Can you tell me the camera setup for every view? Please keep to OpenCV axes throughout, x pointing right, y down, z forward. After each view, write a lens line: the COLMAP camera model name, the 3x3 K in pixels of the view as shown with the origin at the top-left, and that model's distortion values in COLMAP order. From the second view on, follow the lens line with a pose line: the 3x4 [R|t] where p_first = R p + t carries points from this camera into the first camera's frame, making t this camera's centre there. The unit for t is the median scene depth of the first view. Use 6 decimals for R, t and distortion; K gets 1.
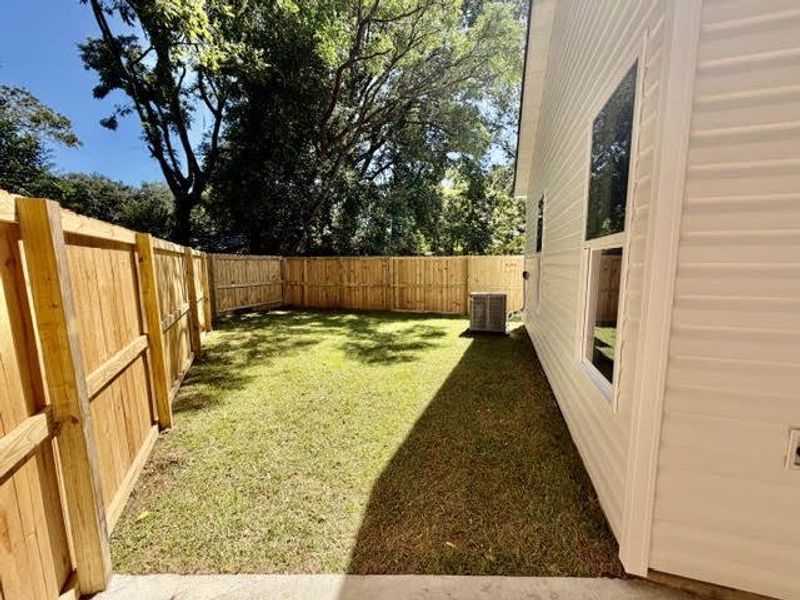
lens RADIAL K [[318.2, 0, 399.0], [0, 318.2, 302.4], [0, 0, 1]] dist [0.000616, -0.000516]
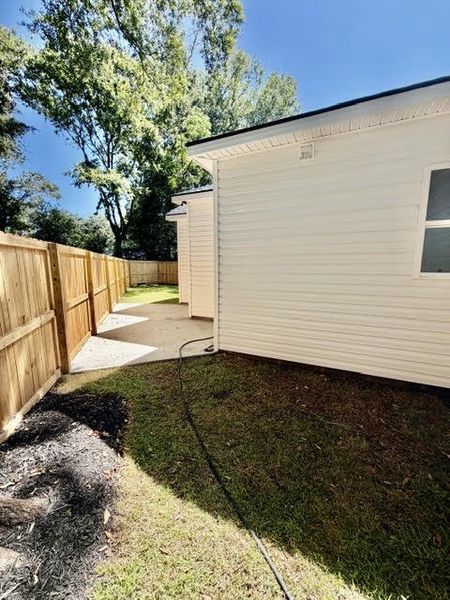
lens RADIAL K [[238.6, 0, 226.2], [0, 238.6, 299.1], [0, 0, 1]] dist [0.000616, -0.000516]
pose [[0.989979, 0.025999, -0.138800, 0.361769], [-0.023816, 0.999566, 0.017366, 0.083442], [0.139191, -0.013887, 0.990168, -0.631979]]
